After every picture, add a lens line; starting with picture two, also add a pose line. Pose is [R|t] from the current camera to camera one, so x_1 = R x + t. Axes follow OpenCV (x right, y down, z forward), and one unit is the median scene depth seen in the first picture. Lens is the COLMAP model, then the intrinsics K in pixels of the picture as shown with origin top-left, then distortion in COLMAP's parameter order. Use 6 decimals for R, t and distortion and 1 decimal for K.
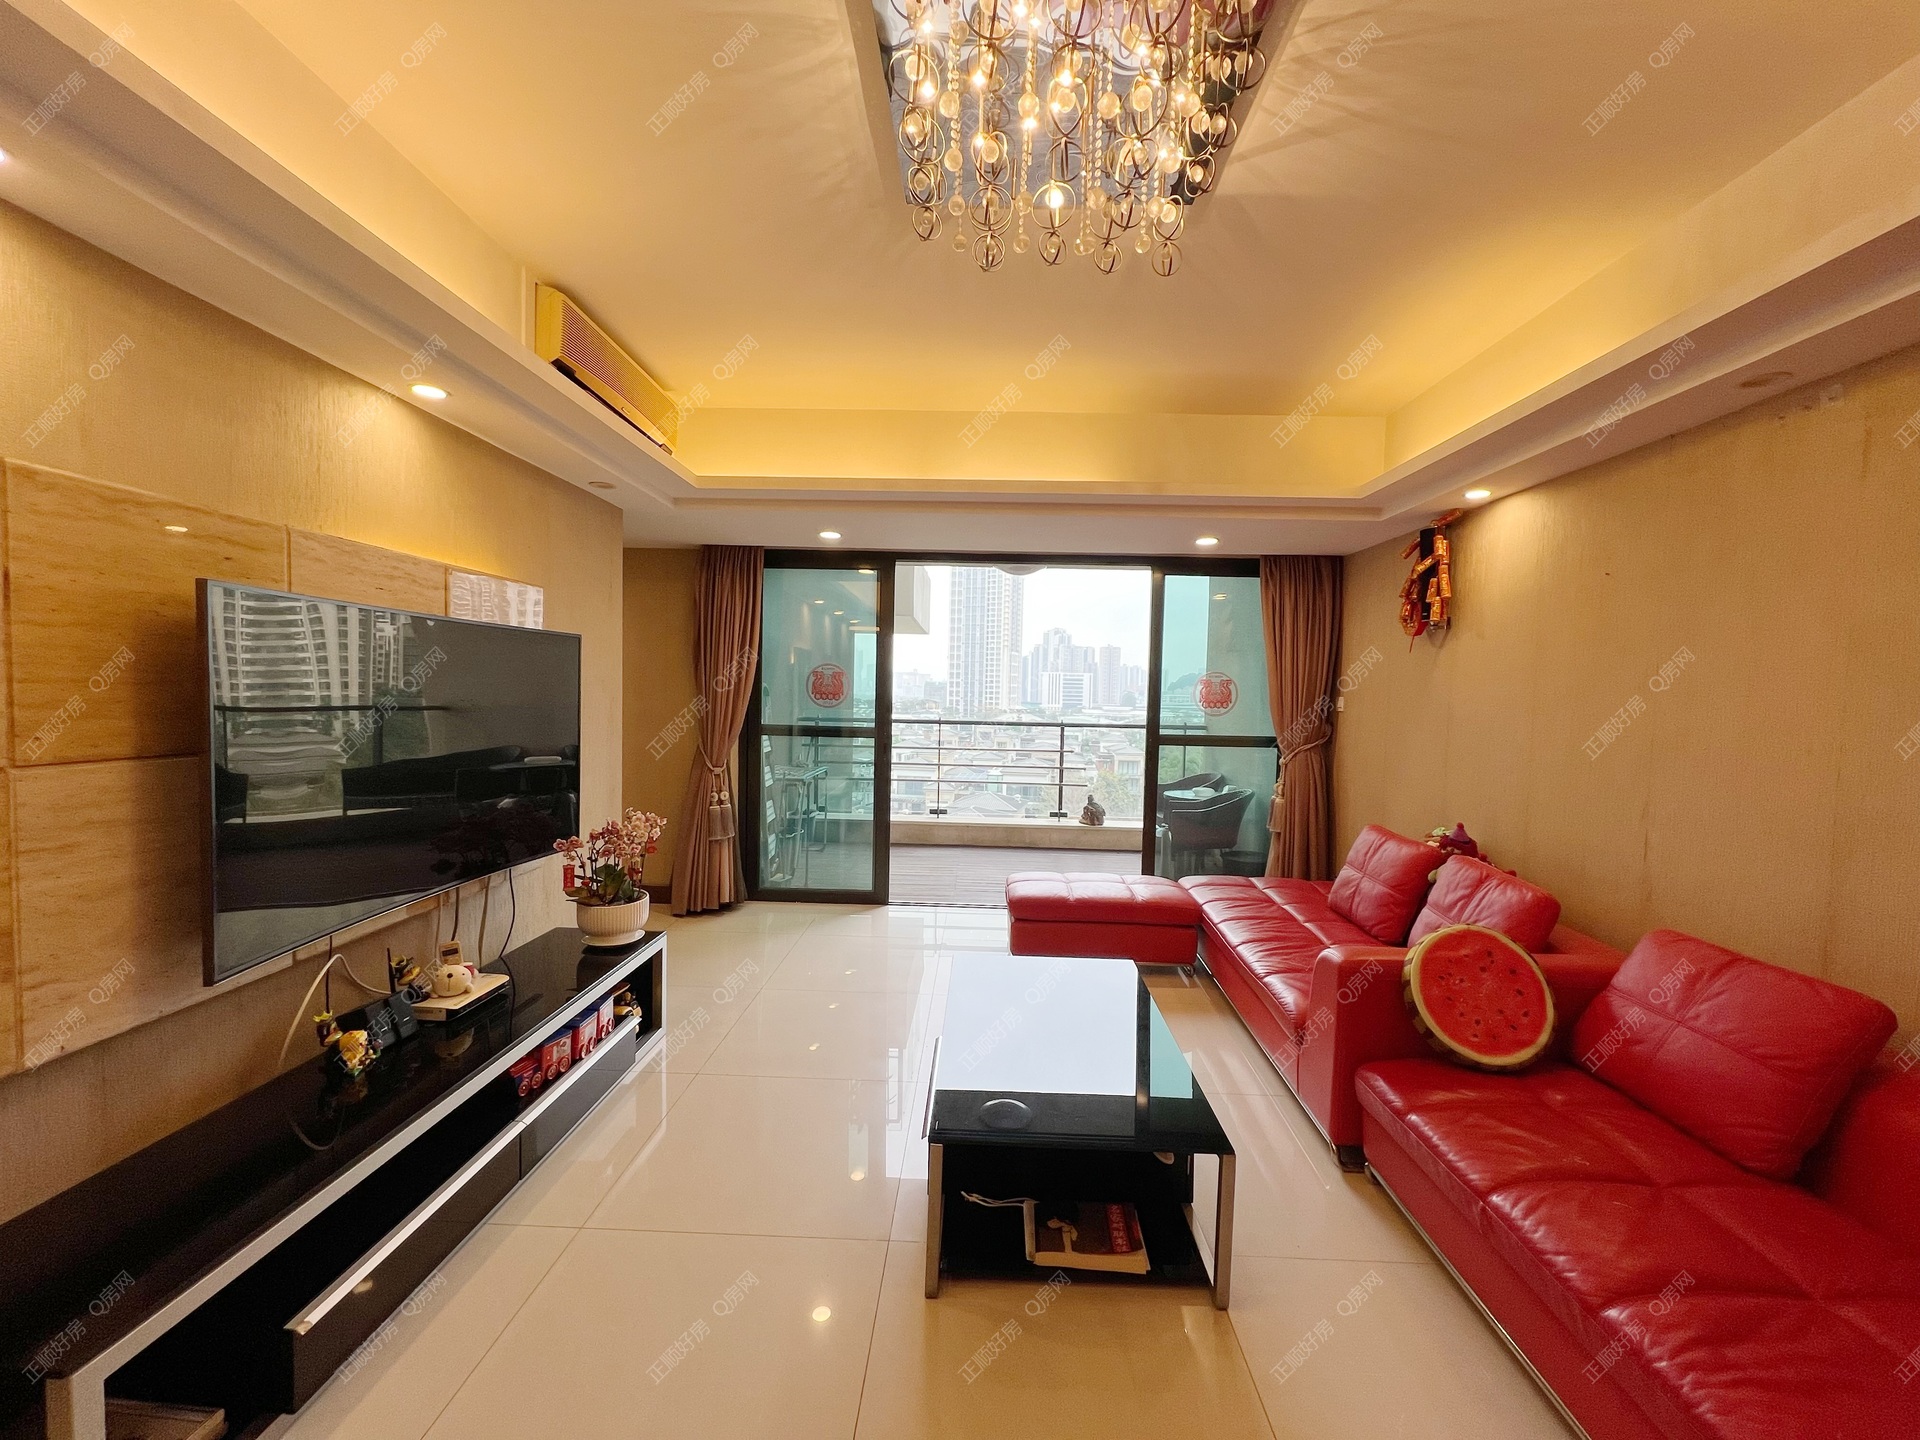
lens RADIAL K [[766.8, 0, 962.8], [0, 766.8, 724.2], [0, 0, 1]] dist [-0.001730, -0.000371]
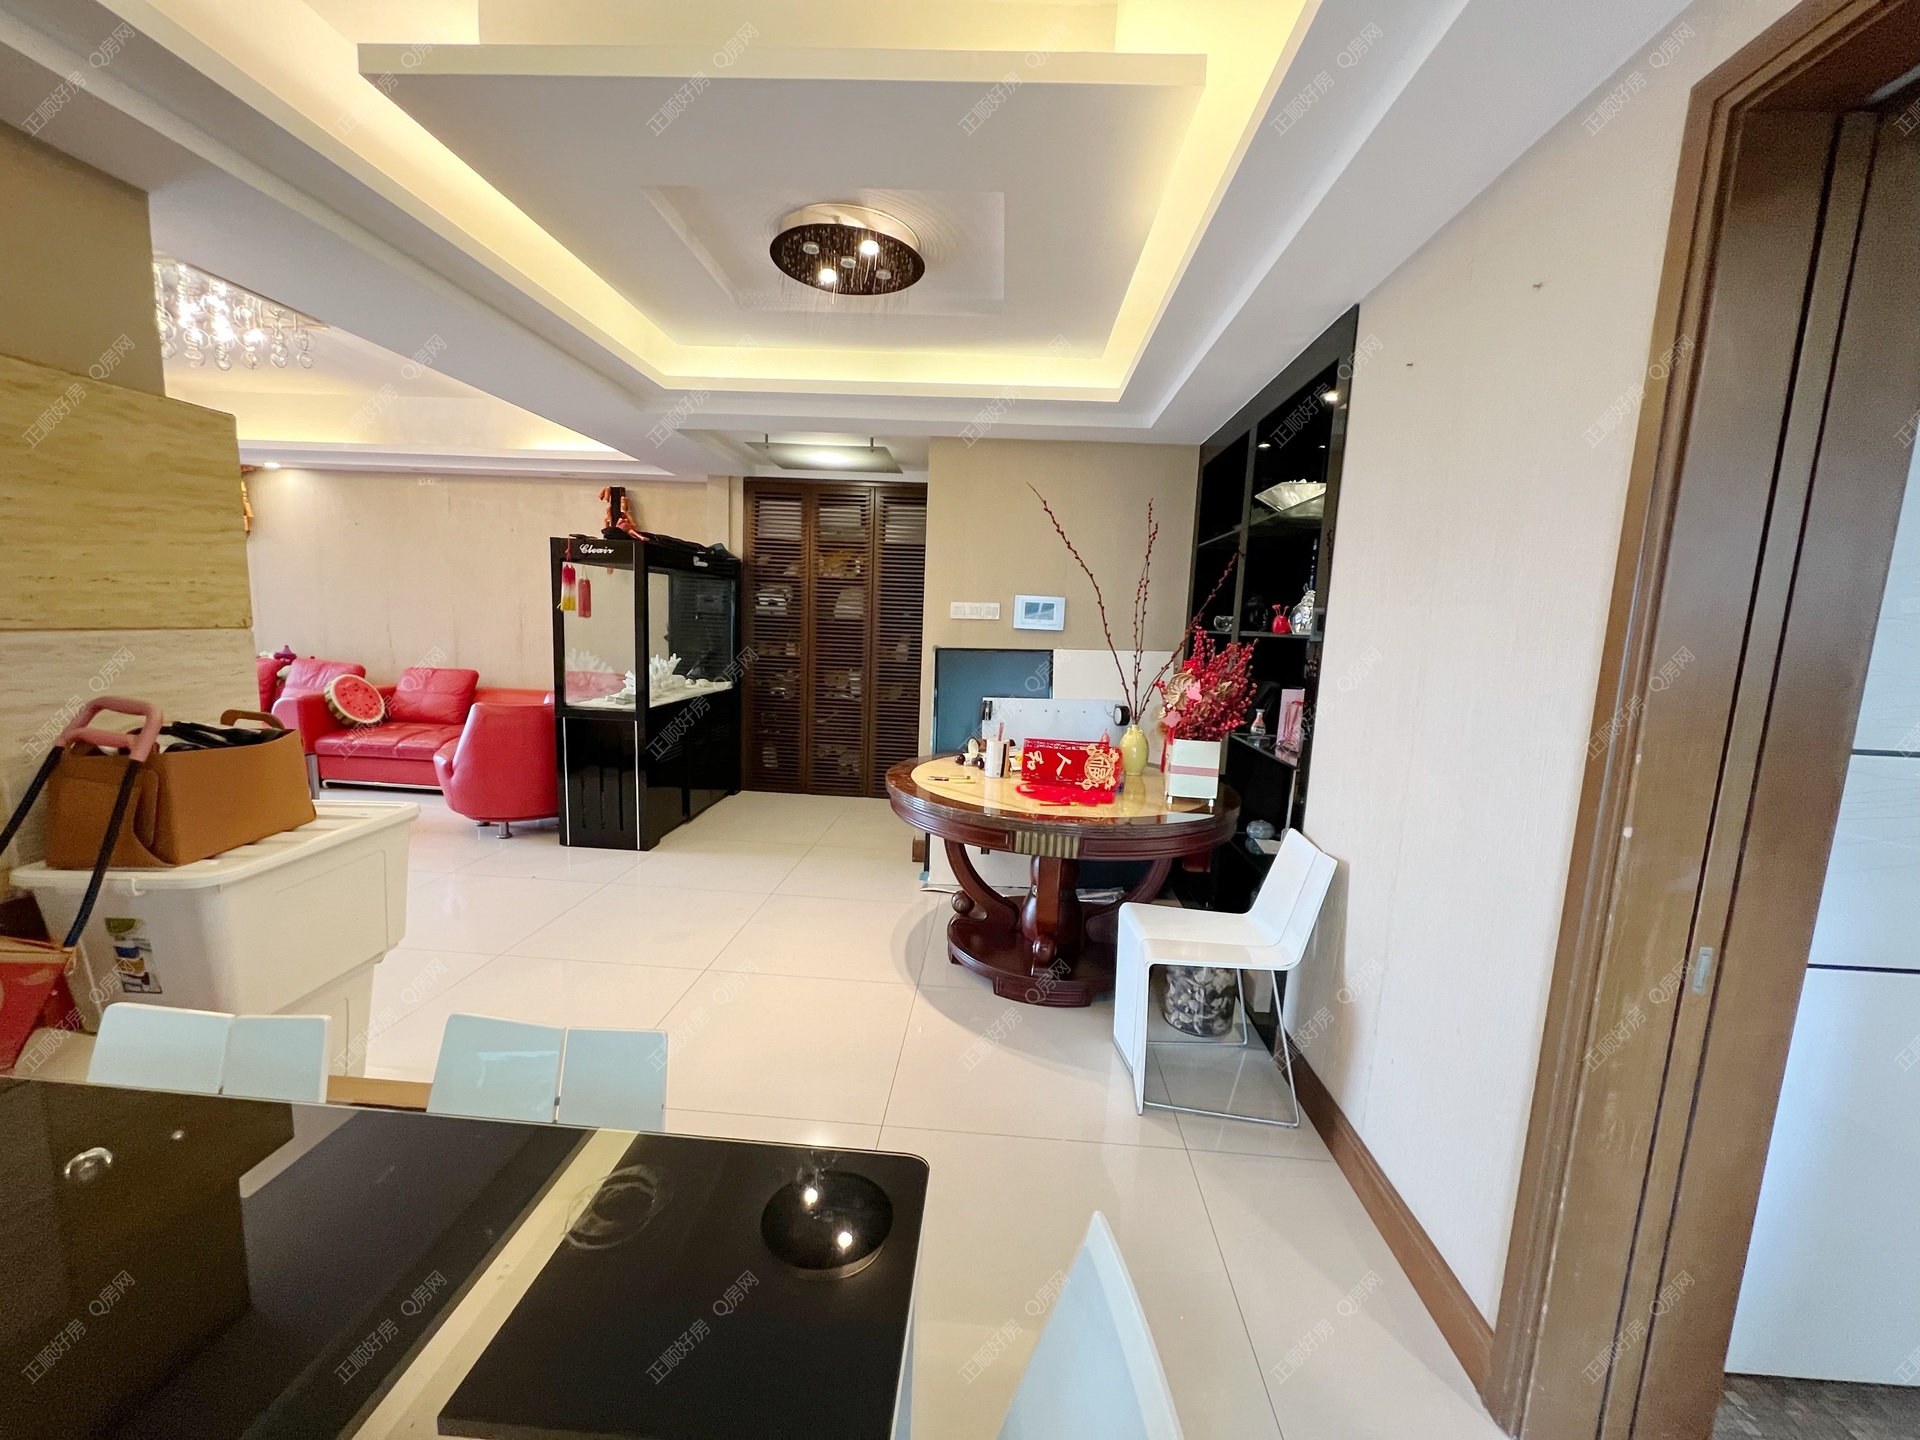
lens RADIAL K [[766.8, 0, 962.8], [0, 766.8, 724.2], [0, 0, 1]] dist [-0.001730, -0.000371]
pose [[0.026629, -0.157988, 0.987082, -1.765471], [-0.000515, 0.987430, 0.158058, 0.035184], [-0.999645, -0.004718, 0.026213, -1.047664]]
